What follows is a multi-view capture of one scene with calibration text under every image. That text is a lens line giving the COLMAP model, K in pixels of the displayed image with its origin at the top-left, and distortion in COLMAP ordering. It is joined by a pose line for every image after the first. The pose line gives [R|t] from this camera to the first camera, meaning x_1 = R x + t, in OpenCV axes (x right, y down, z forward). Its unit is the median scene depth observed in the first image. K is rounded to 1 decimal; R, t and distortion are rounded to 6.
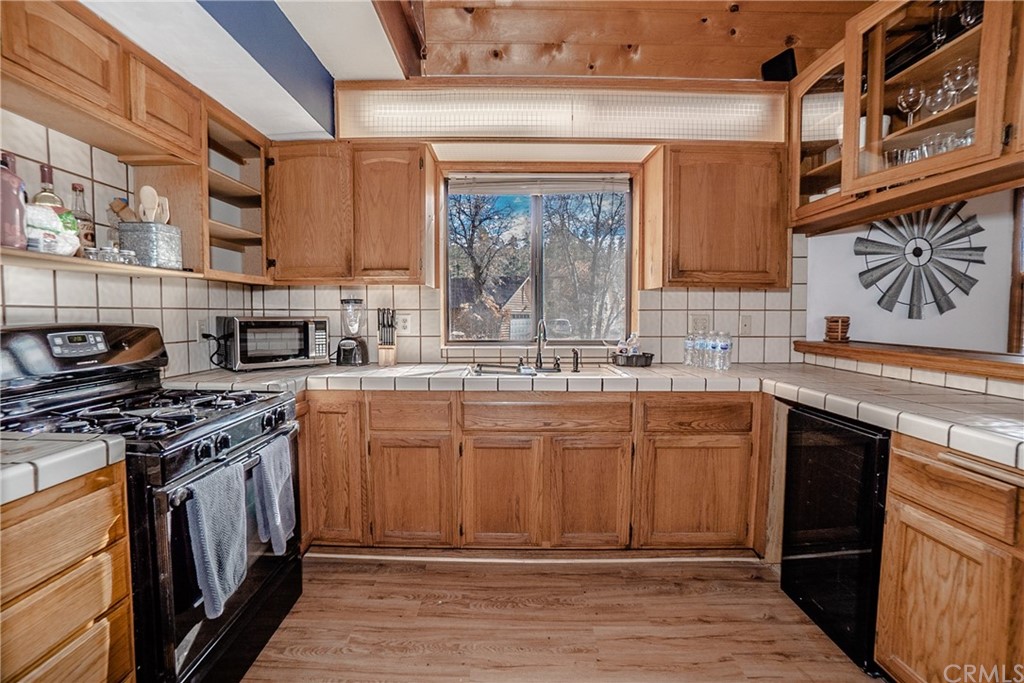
lens RADIAL K [[457.5, 0, 499.1], [0, 457.5, 340.0], [0, 0, 1]] dist [-0.060109, 0.021638]
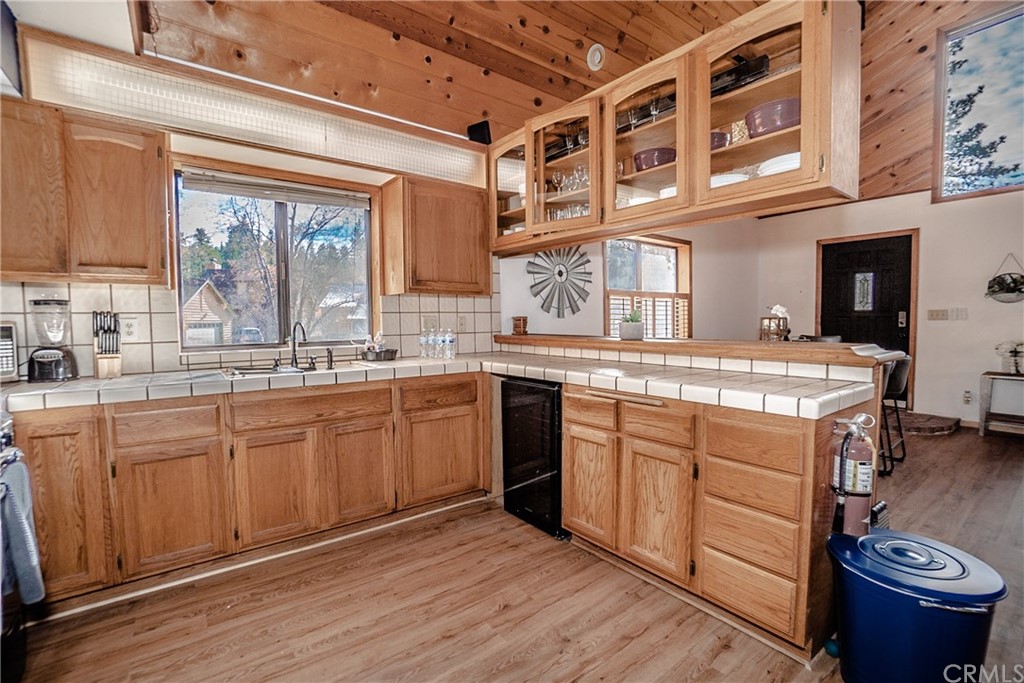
lens RADIAL K [[457.5, 0, 499.1], [0, 457.5, 340.0], [0, 0, 1]] dist [-0.060109, 0.021638]
pose [[0.796319, -0.035685, 0.603823, -0.196997], [0.046433, 0.998919, -0.002201, 0.025252], [-0.603092, 0.029790, 0.797115, -0.131067]]
